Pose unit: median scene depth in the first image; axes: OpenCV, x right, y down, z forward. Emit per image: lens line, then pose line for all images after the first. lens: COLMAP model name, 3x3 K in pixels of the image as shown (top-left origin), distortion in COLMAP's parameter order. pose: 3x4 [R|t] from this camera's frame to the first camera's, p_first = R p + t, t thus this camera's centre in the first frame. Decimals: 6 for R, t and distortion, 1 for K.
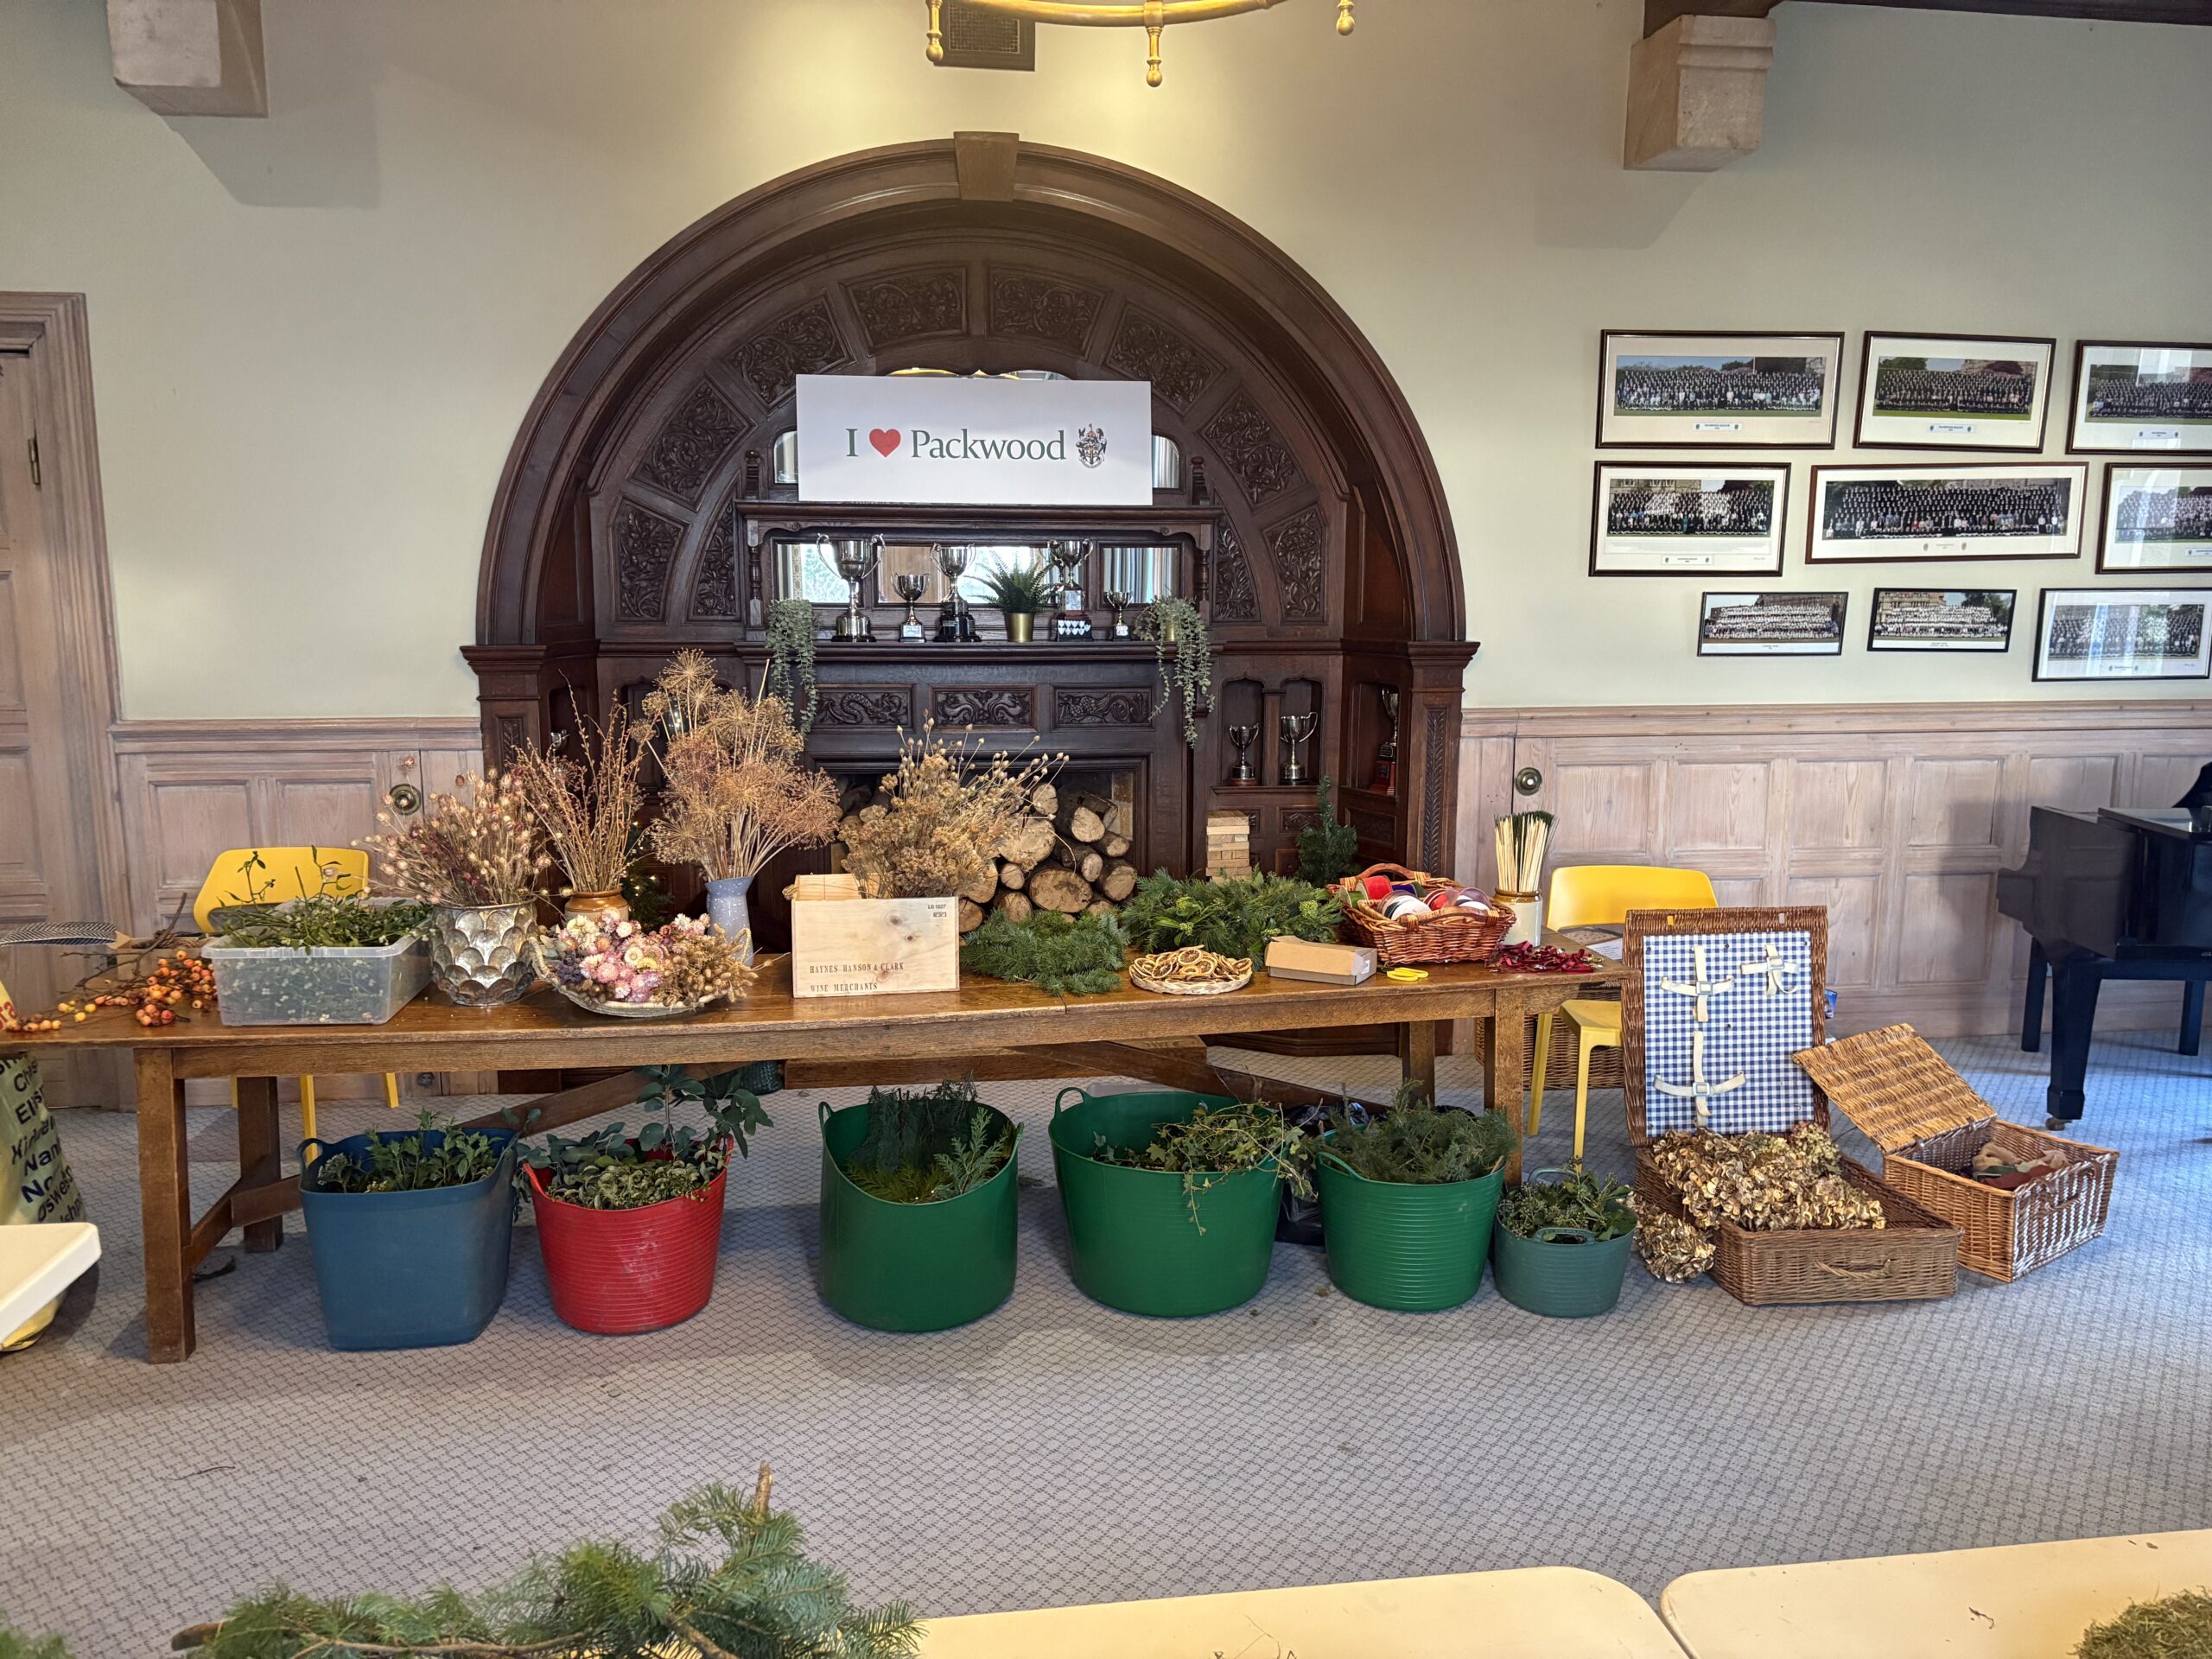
lens RADIAL K [[1526.2, 0, 1100.1], [0, 1526.2, 836.0], [0, 0, 1]] dist [0.008525, -0.007994]
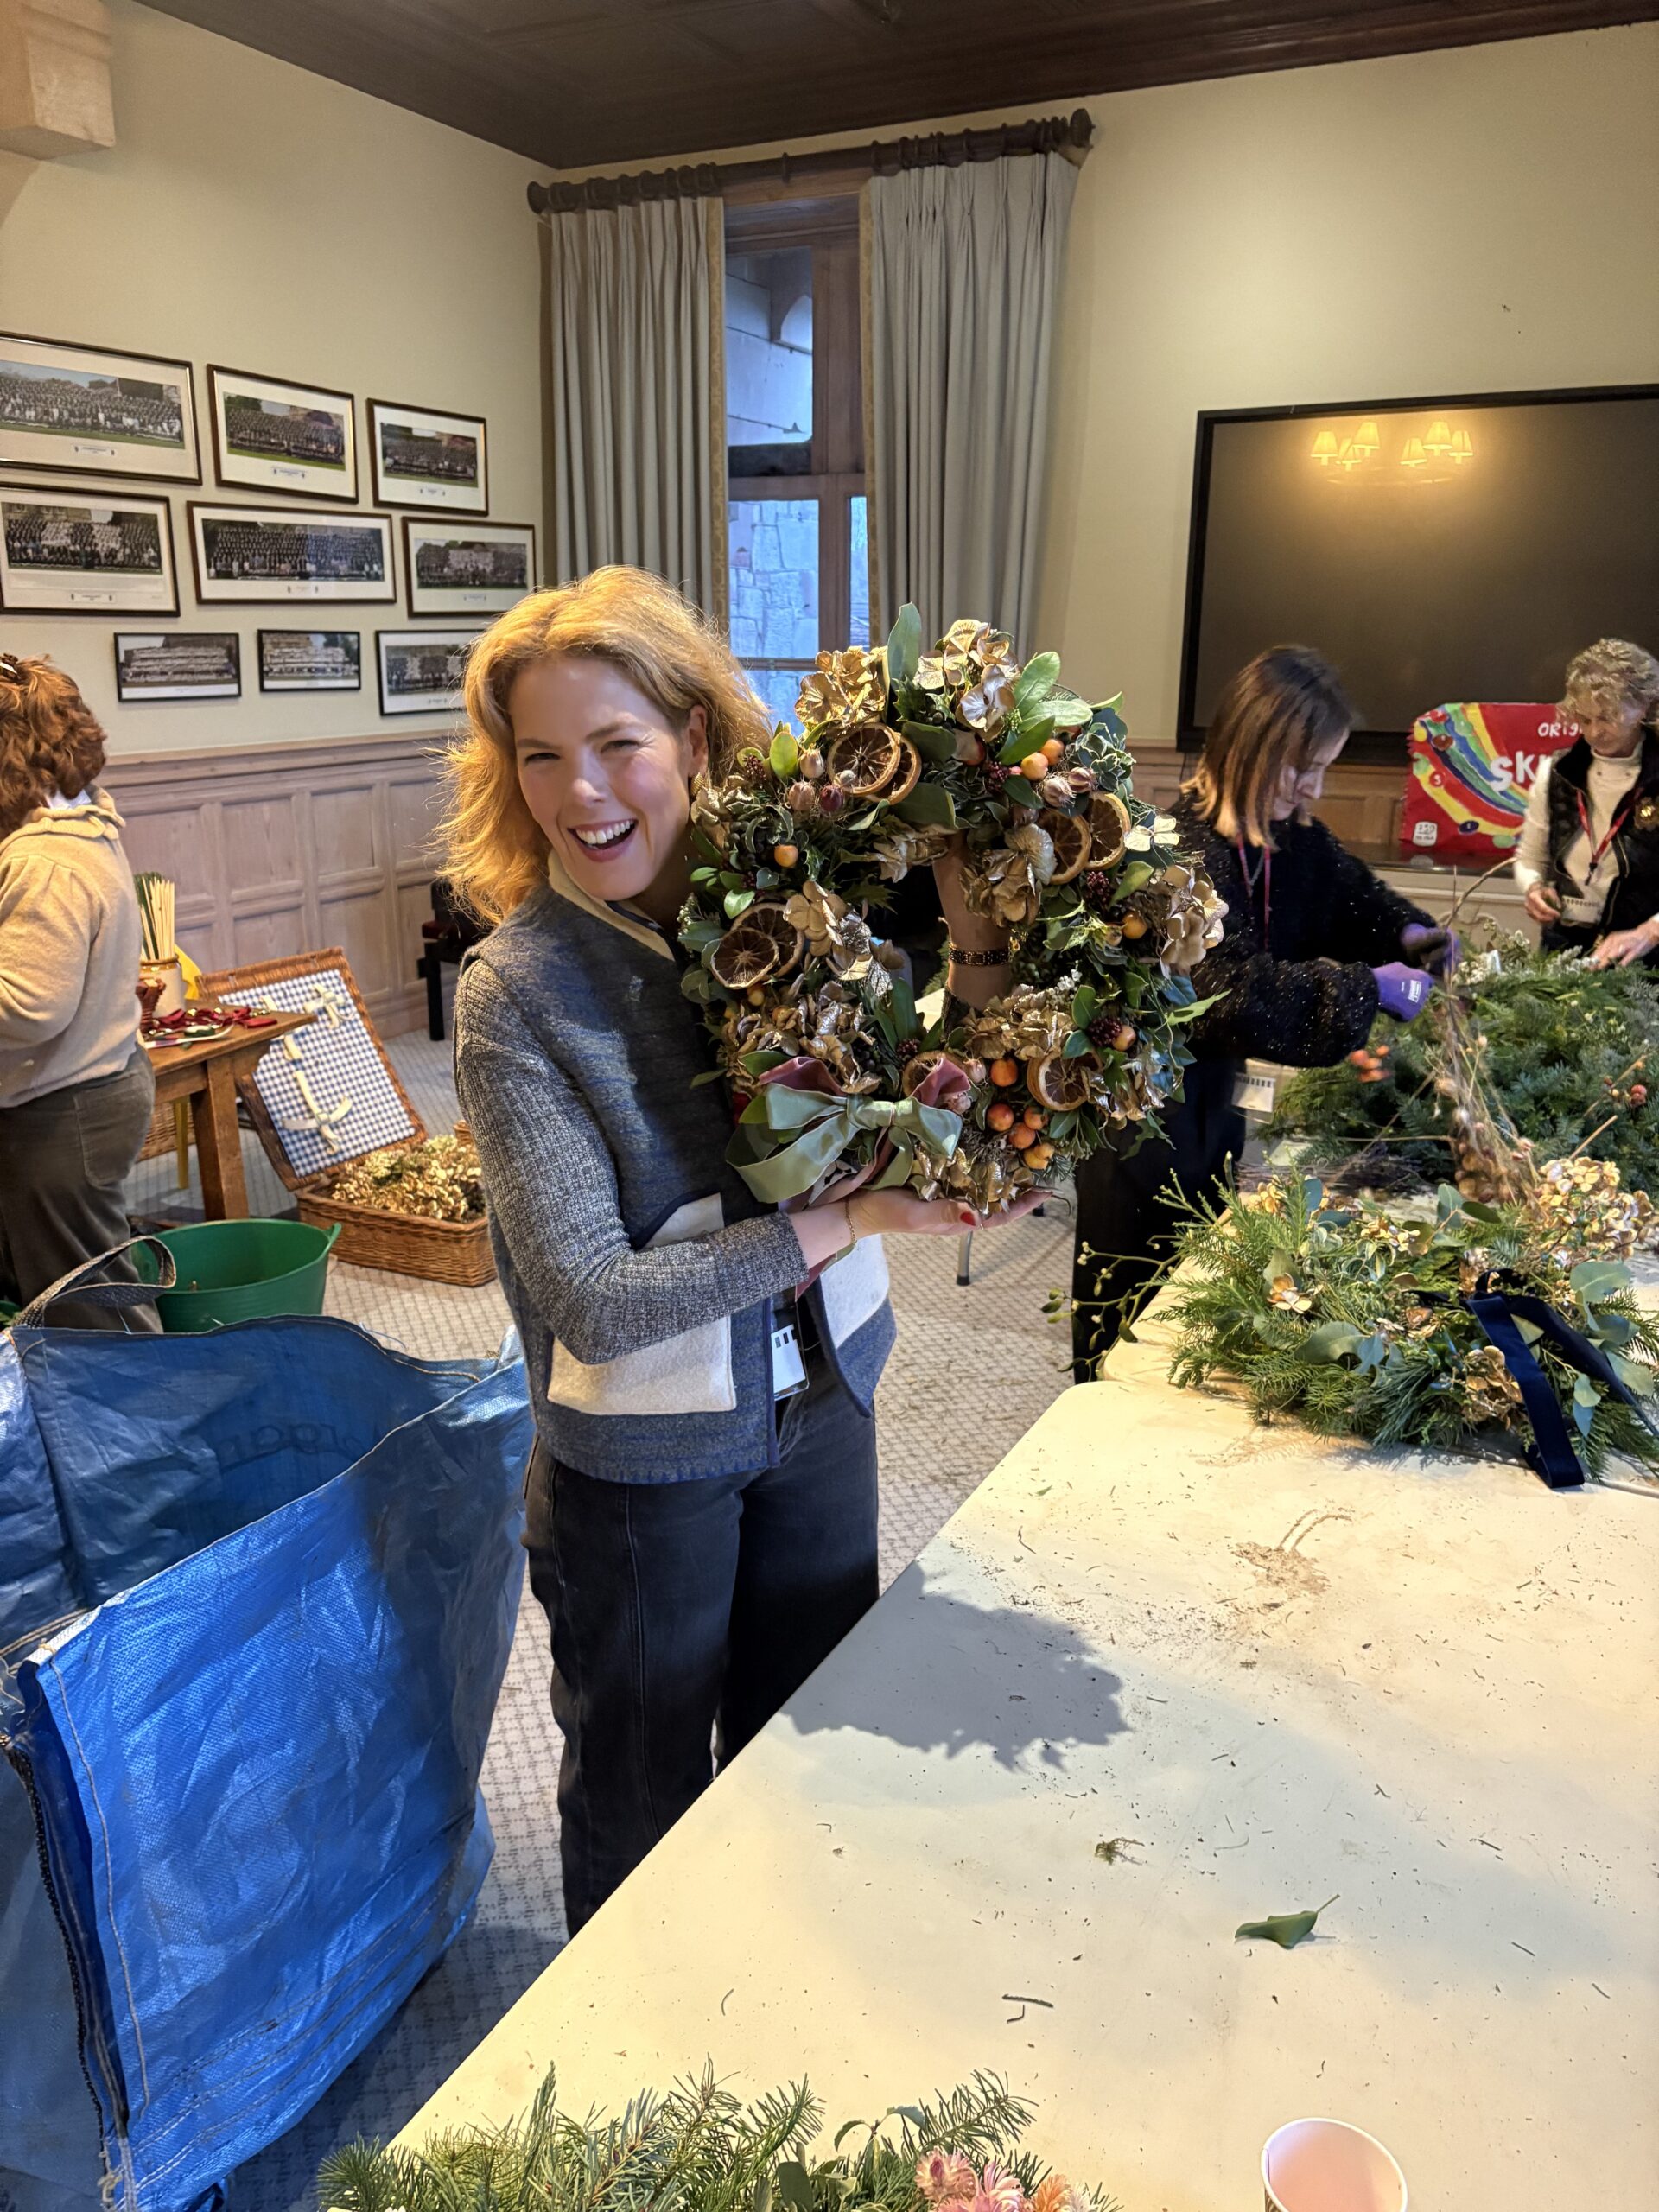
lens RADIAL K [[1651.9, 0, 834.3], [0, 1651.9, 1107.6], [0, 0, 1]] dist [0.029485, -0.006483]
pose [[0.545402, -0.229619, 0.806109, -0.263014], [0.118547, 0.973208, 0.197010, -0.022740], [-0.829749, -0.011888, 0.558010, 0.045192]]
